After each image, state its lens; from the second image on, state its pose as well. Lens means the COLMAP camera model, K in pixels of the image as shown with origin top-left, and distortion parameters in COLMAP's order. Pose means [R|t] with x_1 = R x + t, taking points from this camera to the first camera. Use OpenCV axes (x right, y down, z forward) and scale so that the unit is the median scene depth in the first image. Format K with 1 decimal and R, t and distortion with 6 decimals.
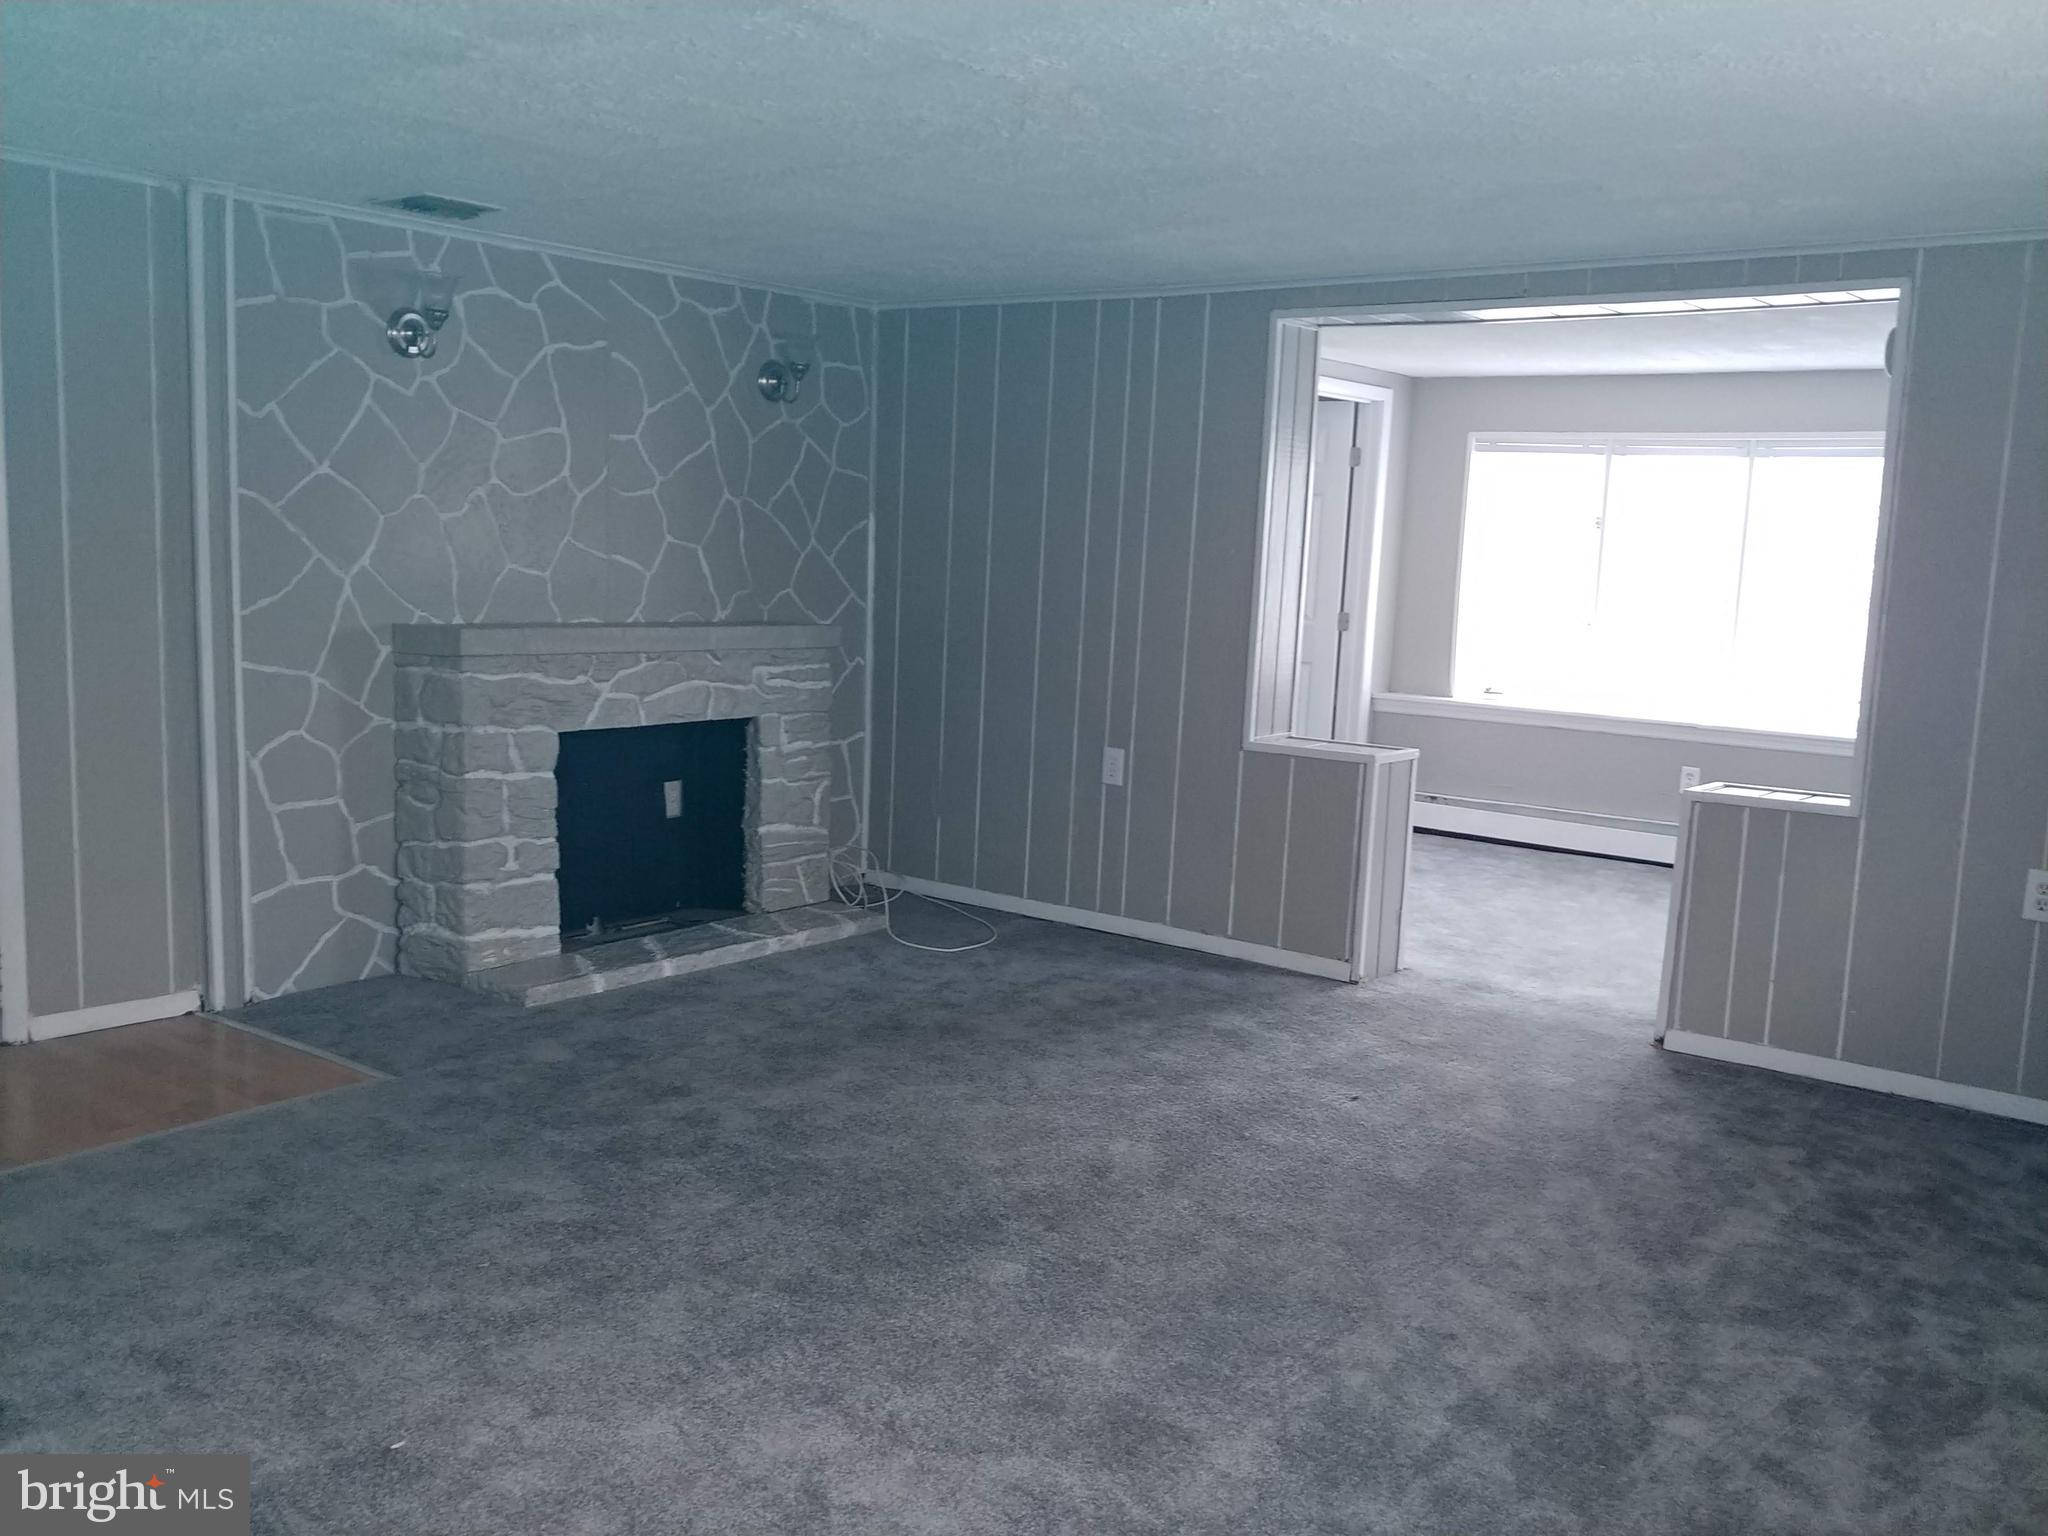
lens RADIAL K [[1815.2, 0, 1022.7], [0, 1815.2, 772.4], [0, 0, 1]] dist [0.043930, -0.080597]
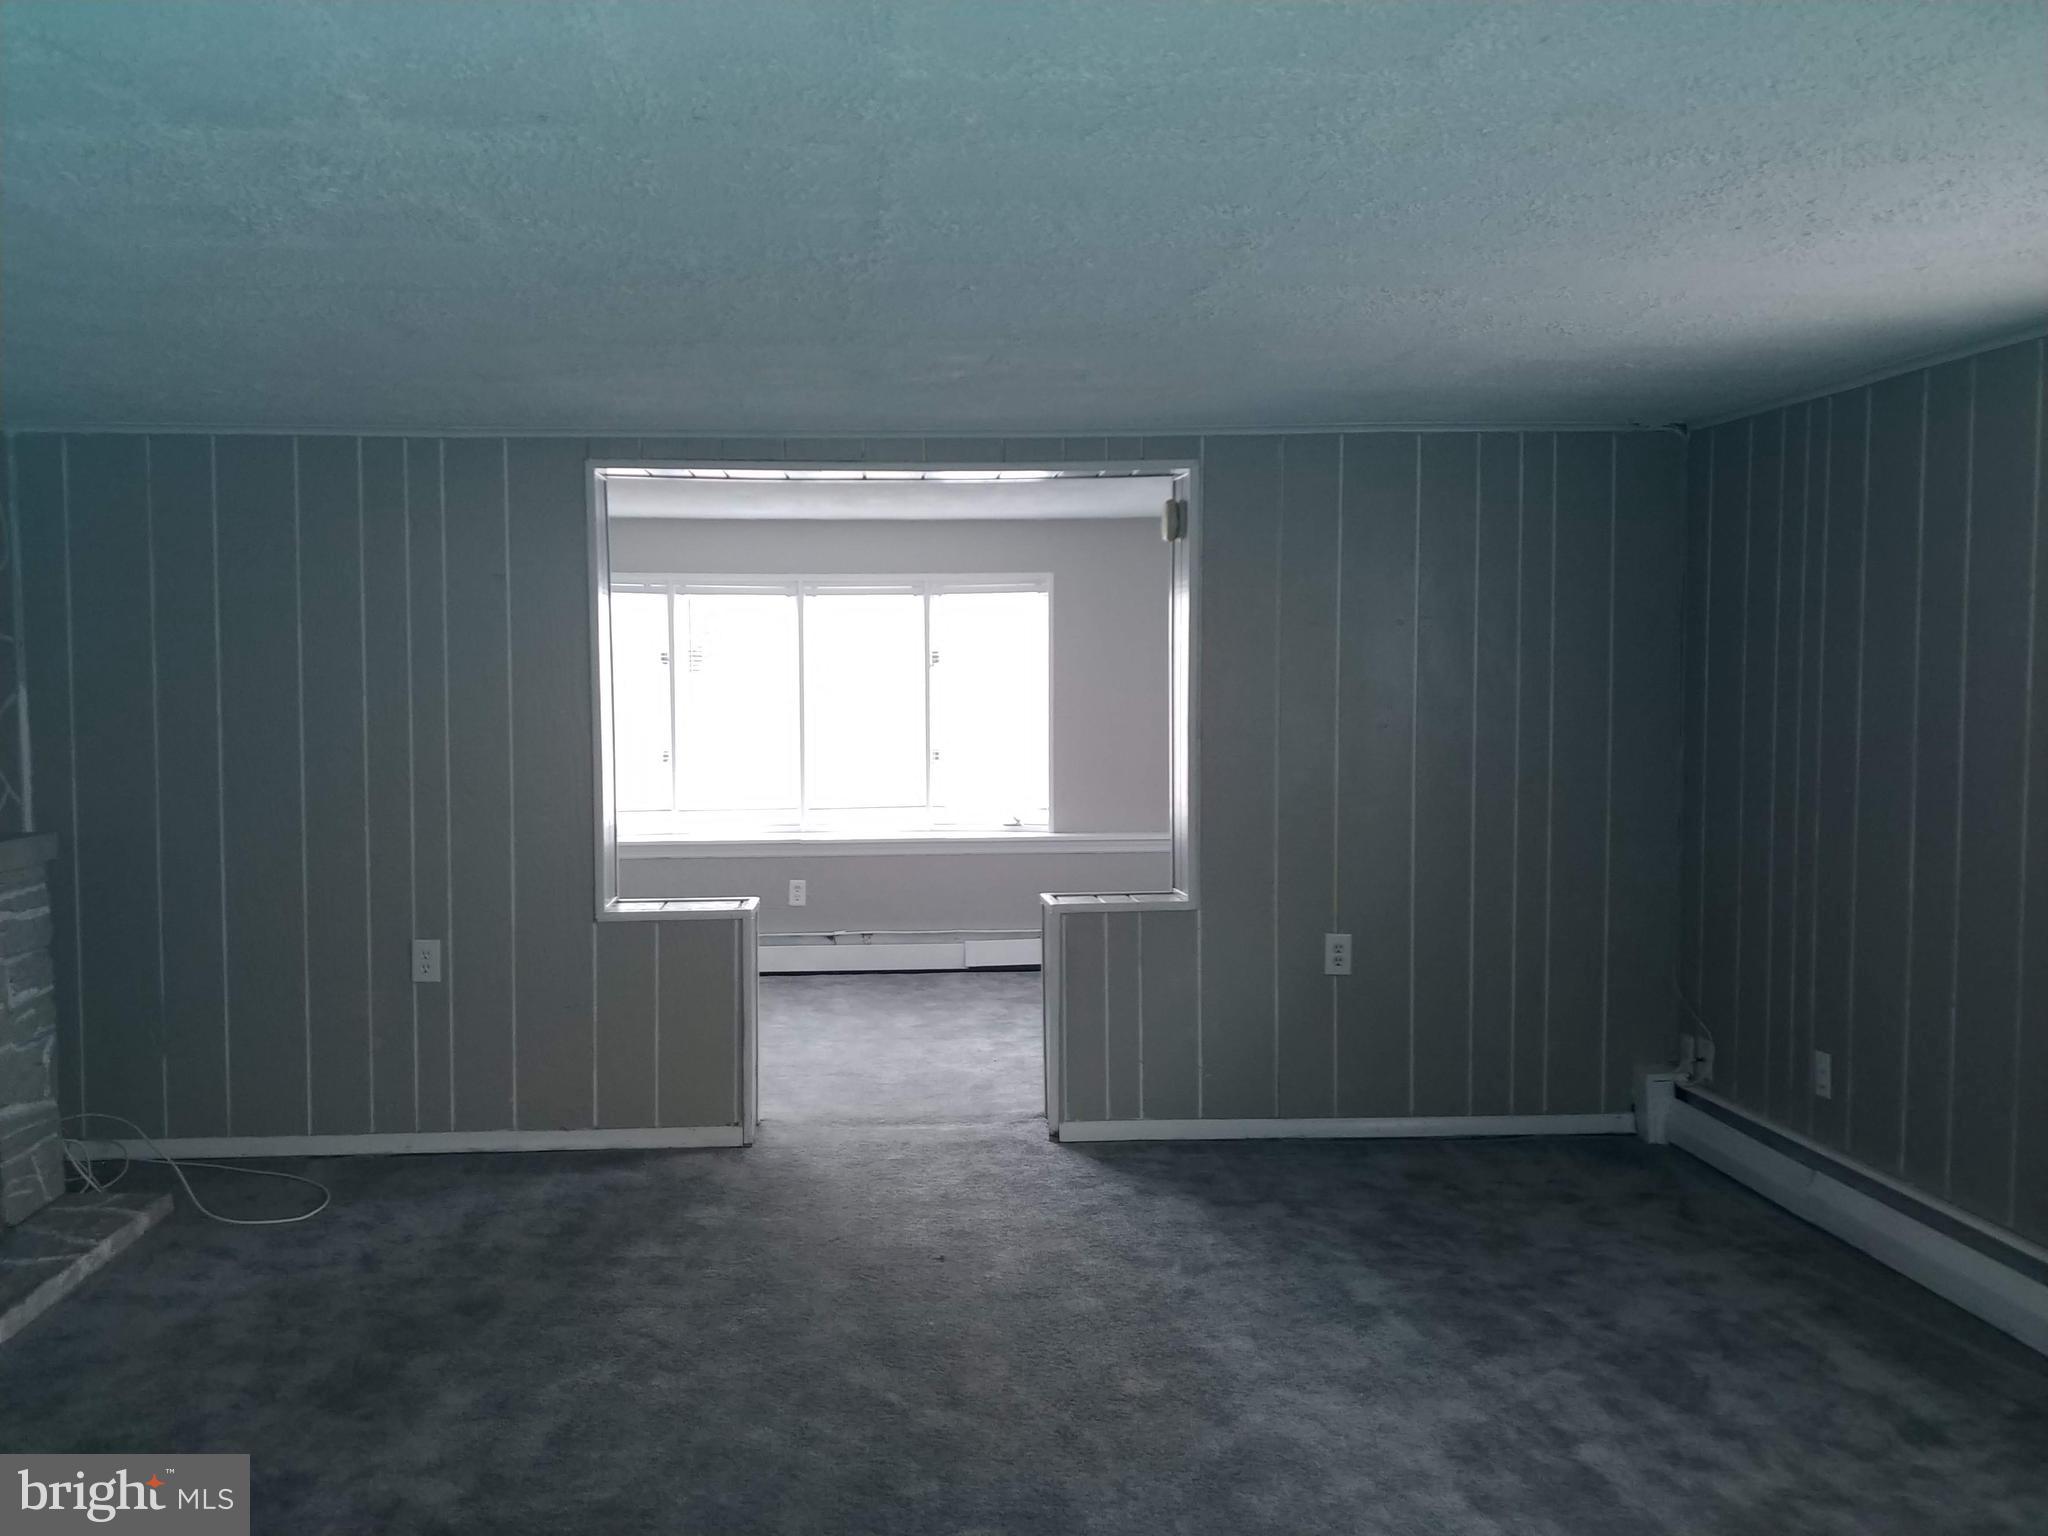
lens RADIAL K [[1815.2, 0, 1034.6], [0, 1815.2, 704.8], [0, 0, 1]] dist [0.043930, -0.080597]
pose [[0.747452, -0.058335, 0.661749, -0.368671], [0.118542, 0.991861, -0.046460, -0.060453], [-0.653653, 0.113172, 0.748284, 0.168322]]
